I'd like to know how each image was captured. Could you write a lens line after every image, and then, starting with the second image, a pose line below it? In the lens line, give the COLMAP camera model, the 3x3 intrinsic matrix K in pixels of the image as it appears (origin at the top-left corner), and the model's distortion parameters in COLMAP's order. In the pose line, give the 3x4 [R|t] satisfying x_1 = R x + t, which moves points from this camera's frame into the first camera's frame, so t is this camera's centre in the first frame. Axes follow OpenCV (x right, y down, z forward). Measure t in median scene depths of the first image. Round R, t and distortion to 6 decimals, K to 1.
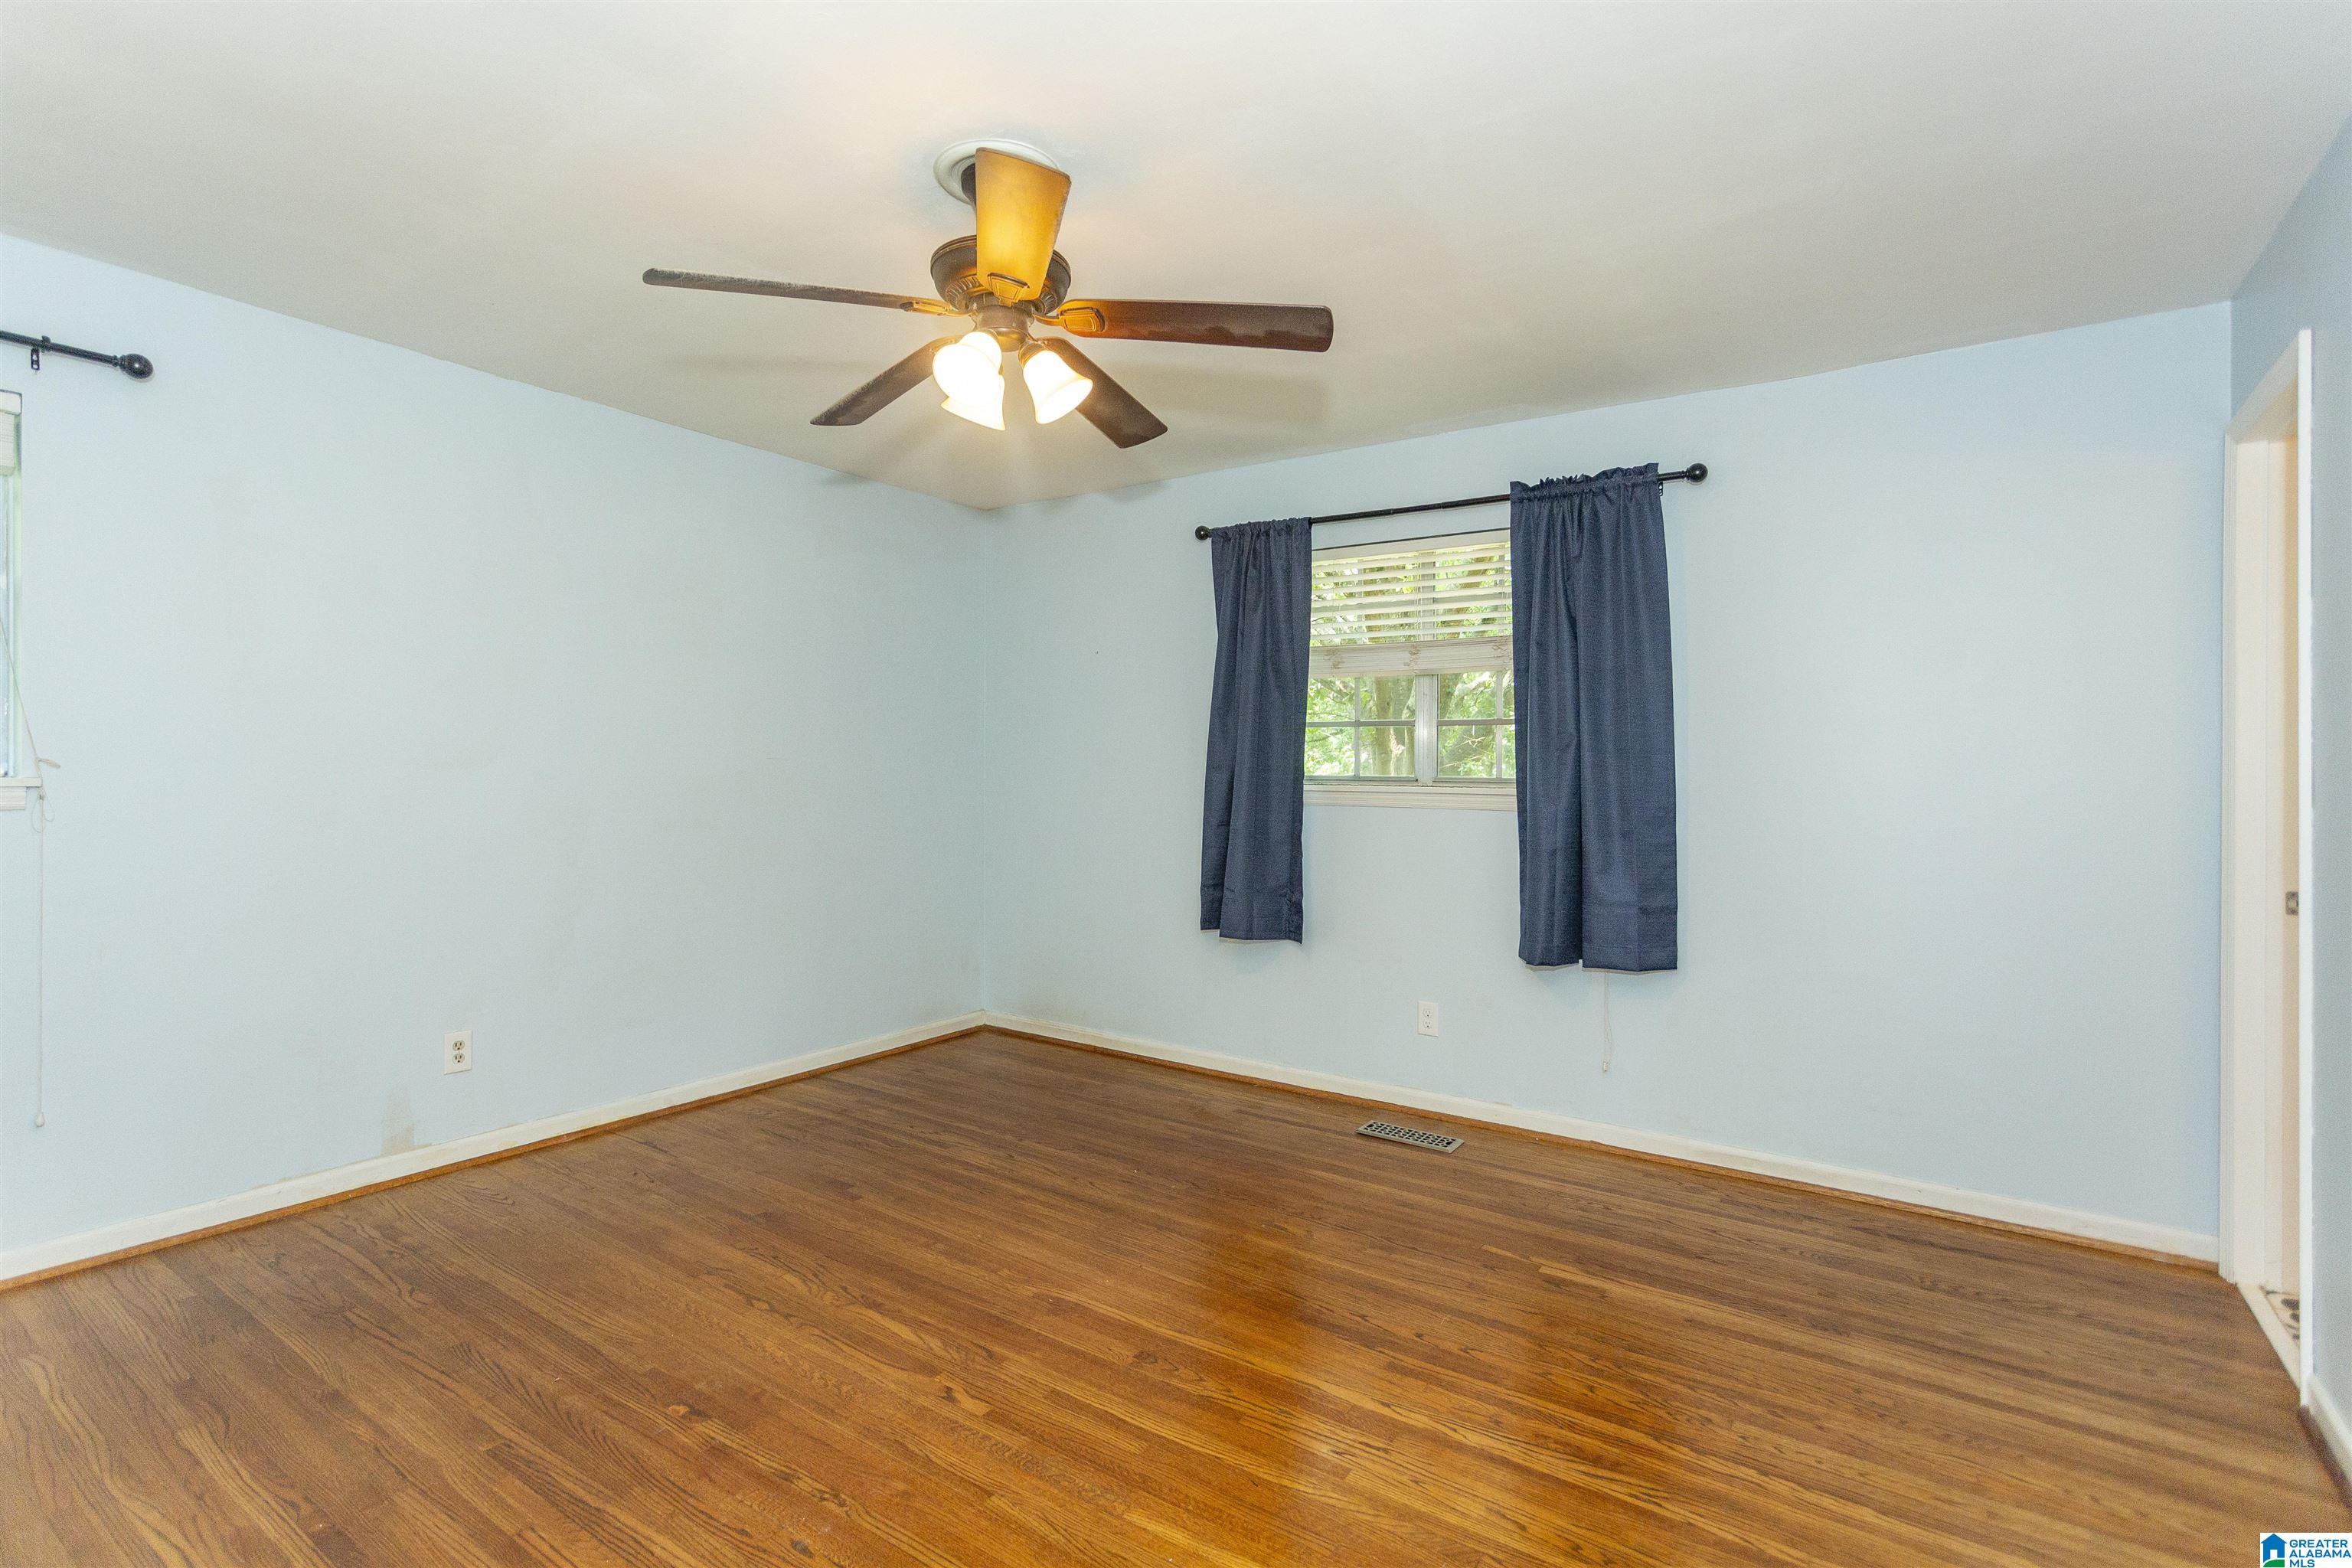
lens RADIAL K [[1109.7, 0, 1170.1], [0, 1109.7, 770.5], [0, 0, 1]] dist [0.004687, 0.000607]
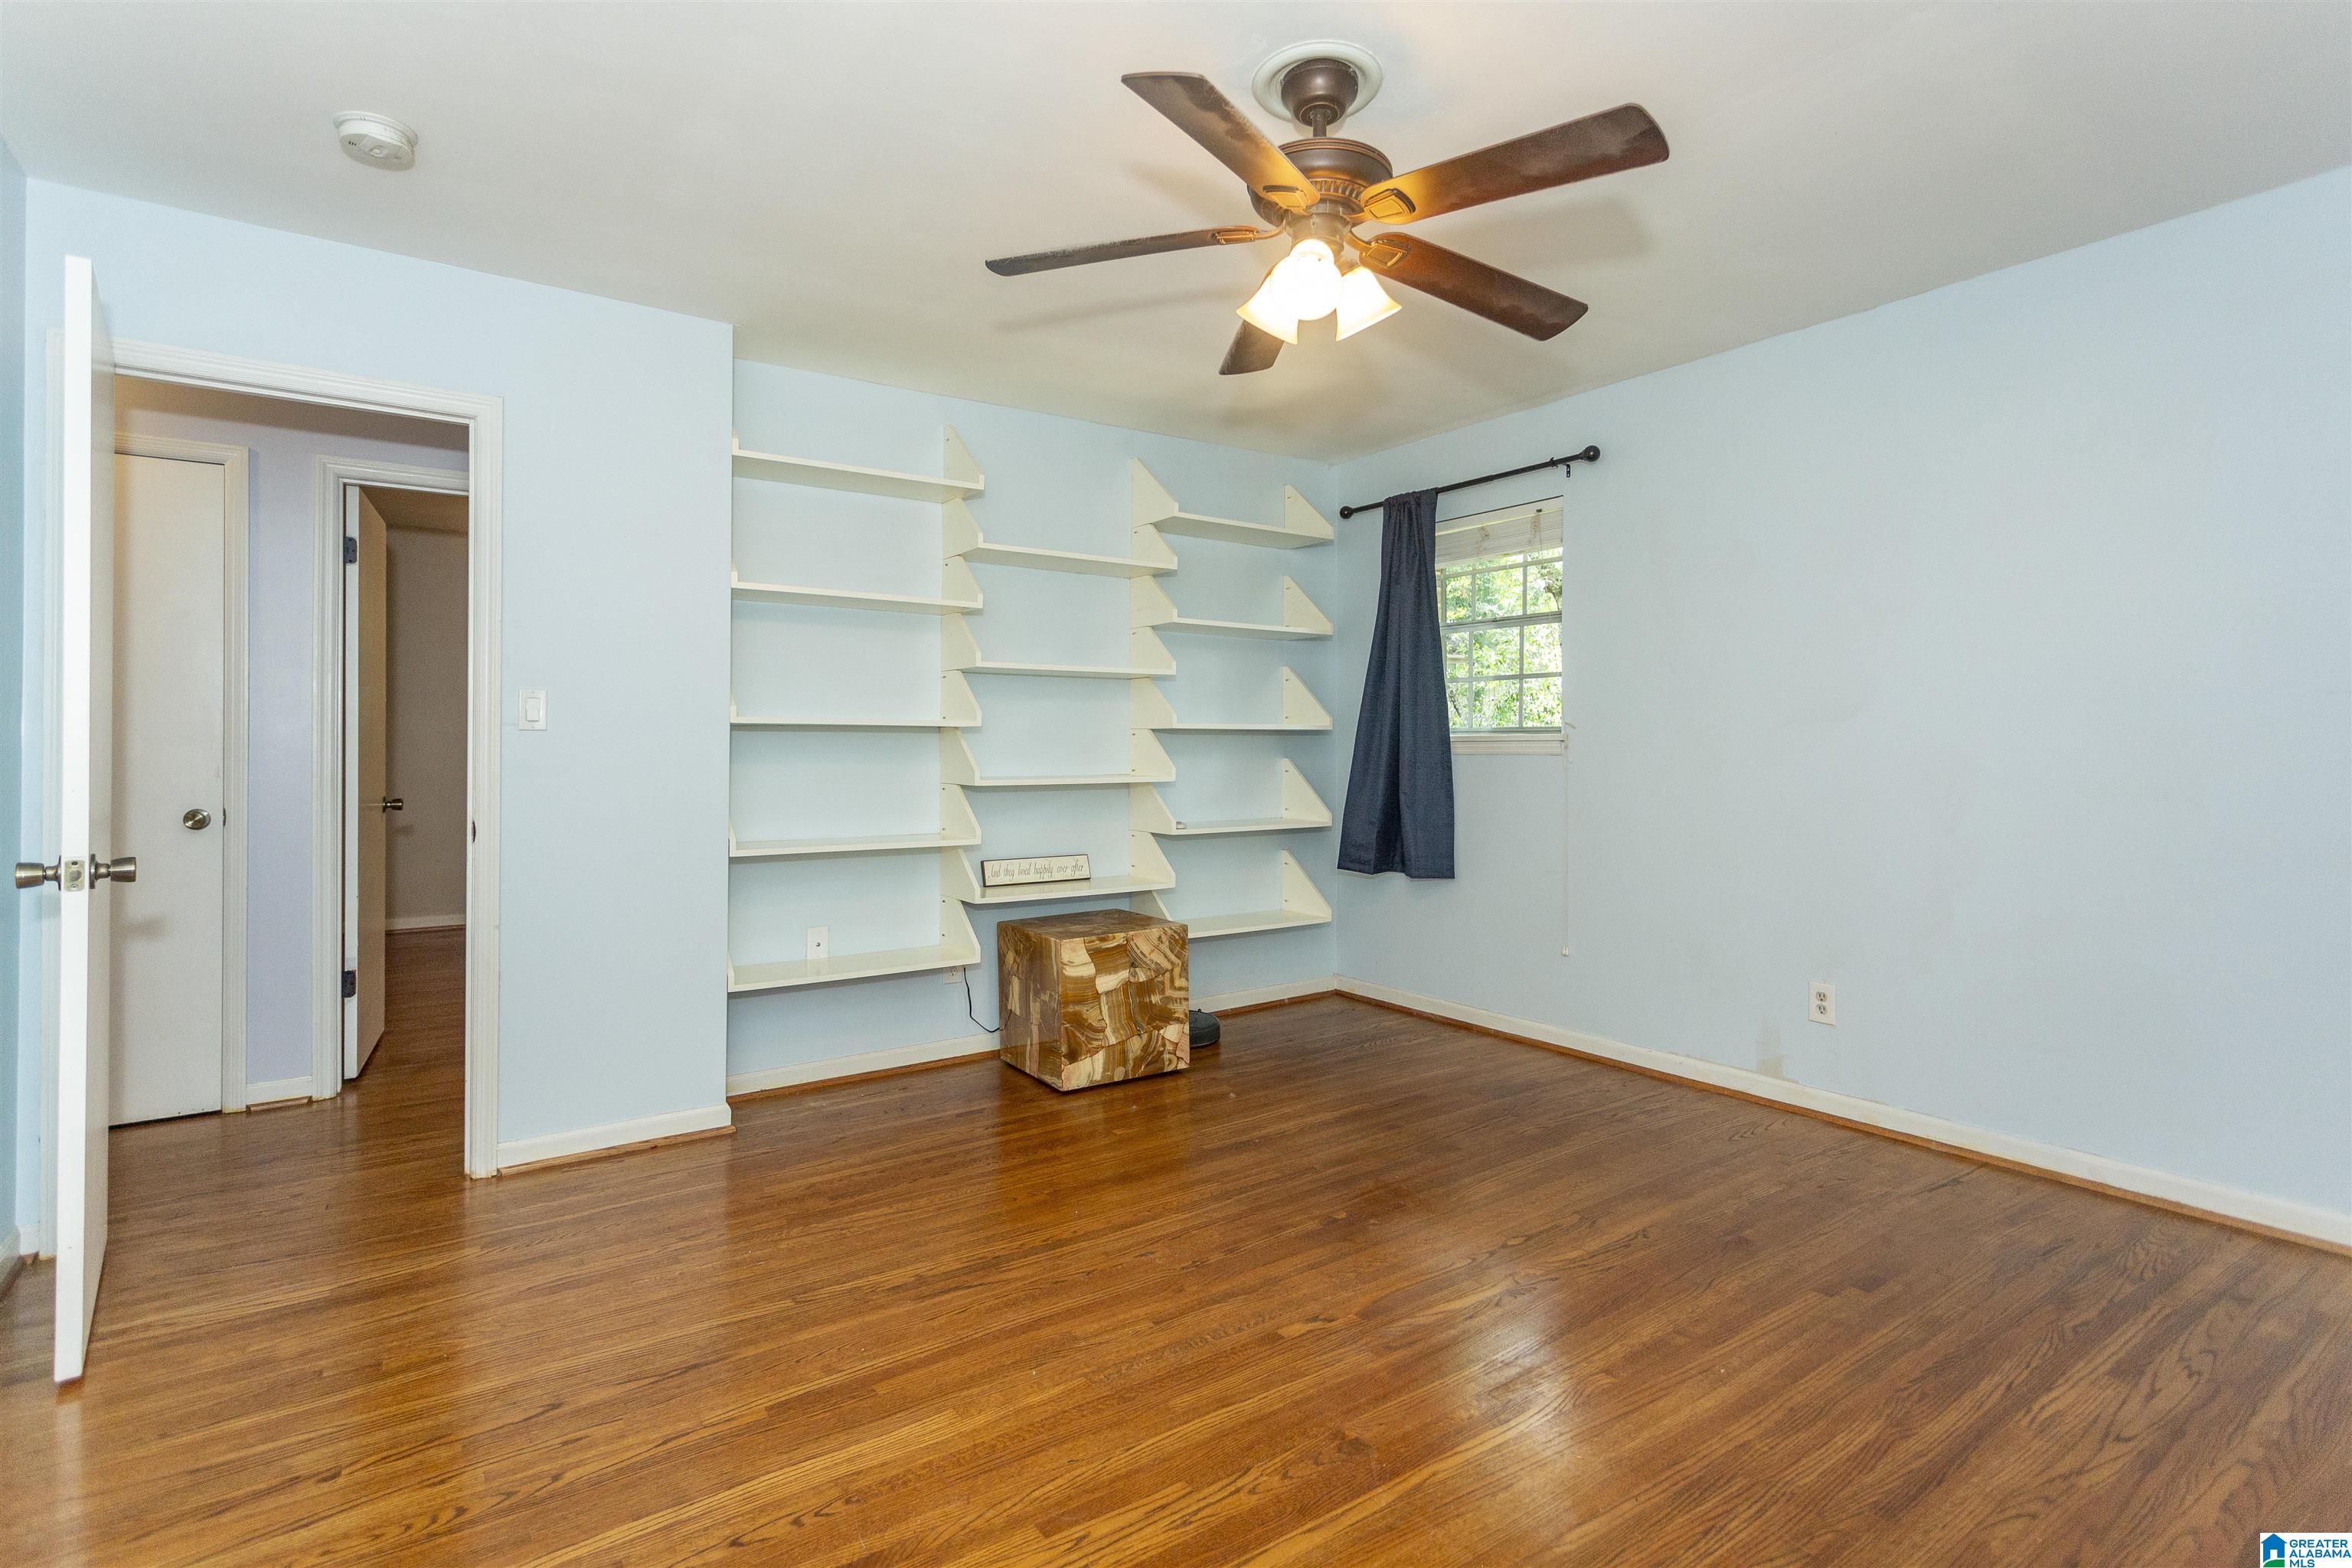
lens RADIAL K [[1109.7, 0, 1164.0], [0, 1109.7, 770.1], [0, 0, 1]] dist [0.004687, 0.000607]
pose [[-0.341570, 0.010758, -0.939795, 0.750243], [-0.004135, 0.999908, 0.012949, 0.043716], [0.939847, 0.008309, -0.341494, 1.134806]]
